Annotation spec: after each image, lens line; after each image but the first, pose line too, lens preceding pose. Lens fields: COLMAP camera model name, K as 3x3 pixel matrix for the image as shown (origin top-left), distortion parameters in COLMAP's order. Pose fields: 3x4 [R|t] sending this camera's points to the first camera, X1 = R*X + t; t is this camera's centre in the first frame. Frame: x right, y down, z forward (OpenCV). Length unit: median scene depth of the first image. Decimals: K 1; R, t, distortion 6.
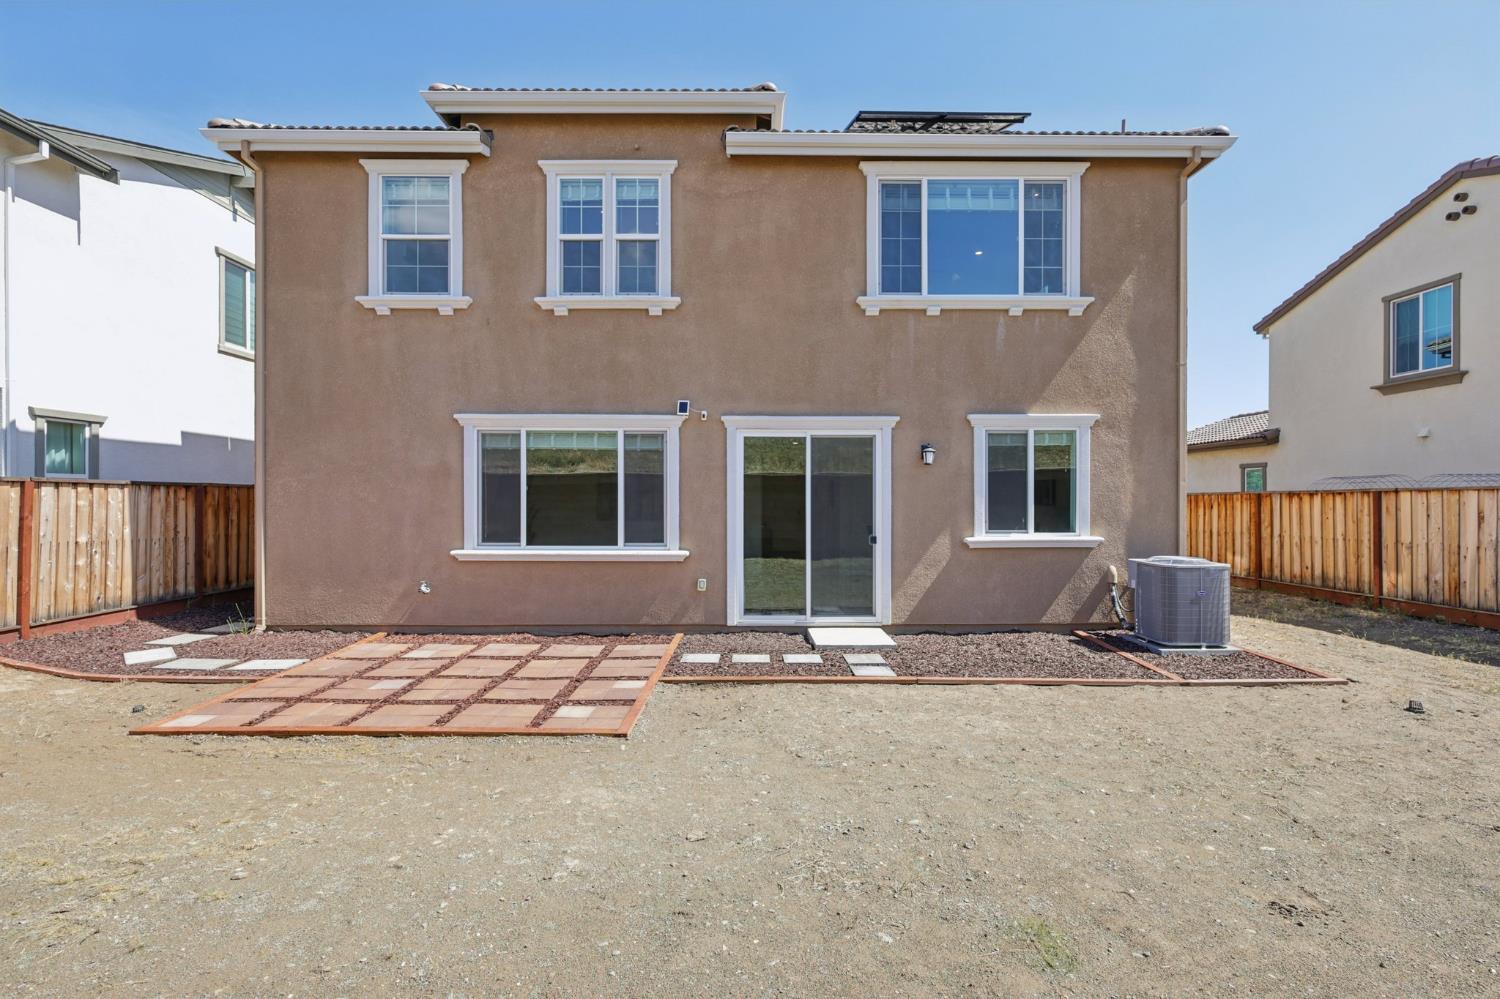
lens RADIAL K [[719.4, 0, 752.6], [0, 719.4, 499.7], [0, 0, 1]] dist [0.001984, 0.000285]
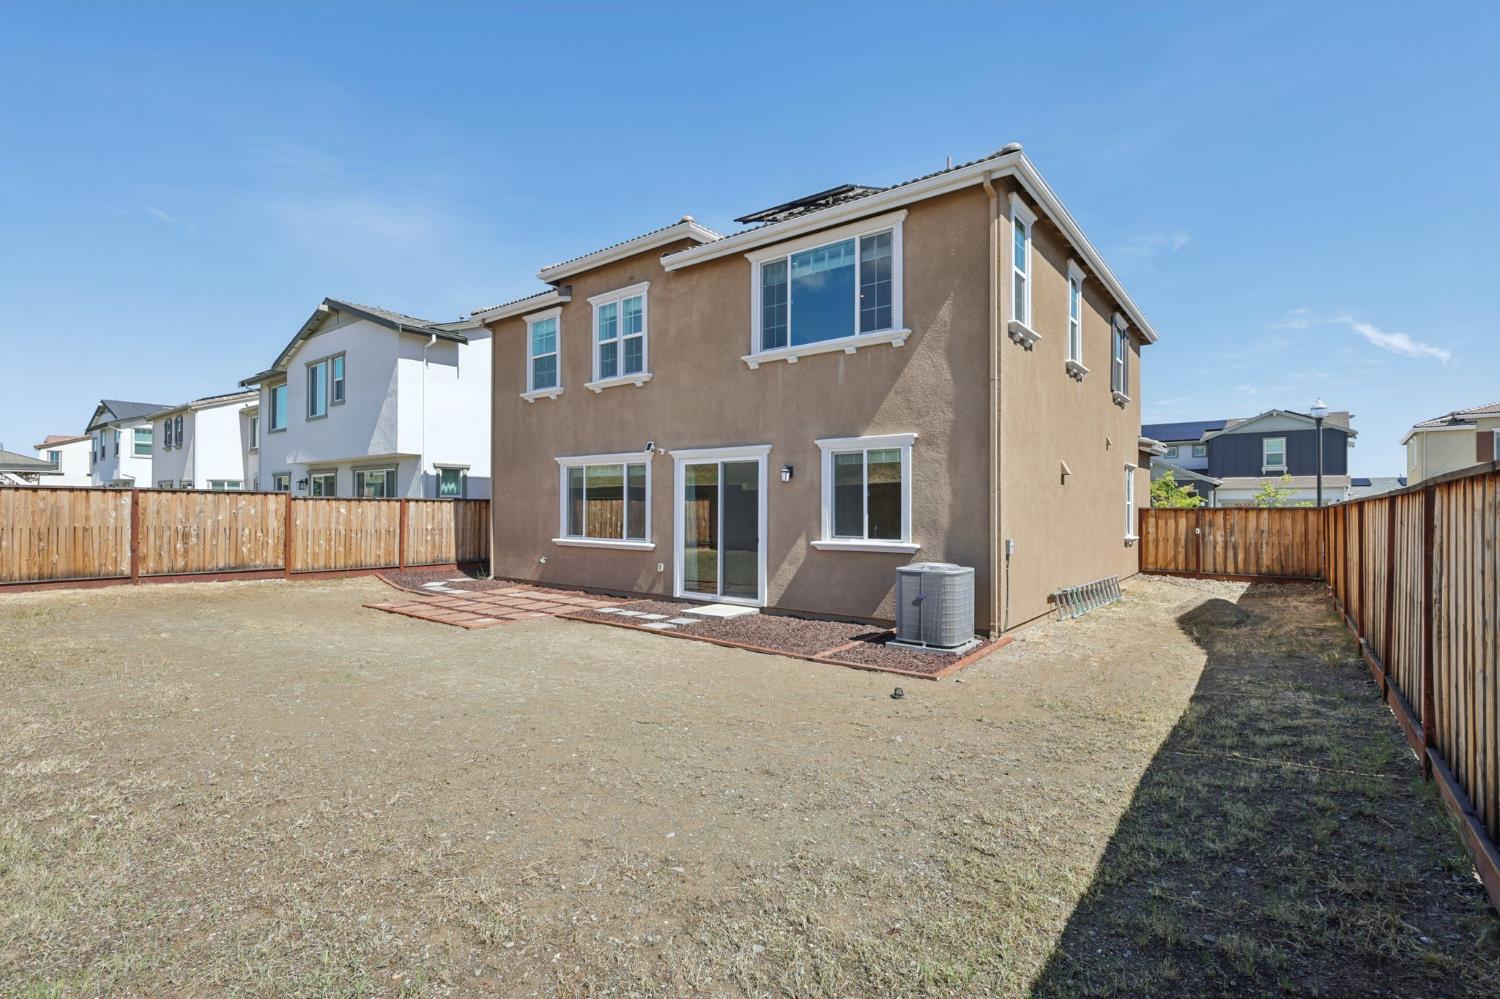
lens RADIAL K [[693.3, 0, 750.1], [0, 693.3, 506.8], [0, 0, 1]] dist [-0.005448, -0.000449]
pose [[0.785808, 0.001025, -0.618469, 0.936398], [-0.003942, 0.999987, -0.003352, -0.000697], [0.618458, 0.005072, 0.785802, 0.007017]]
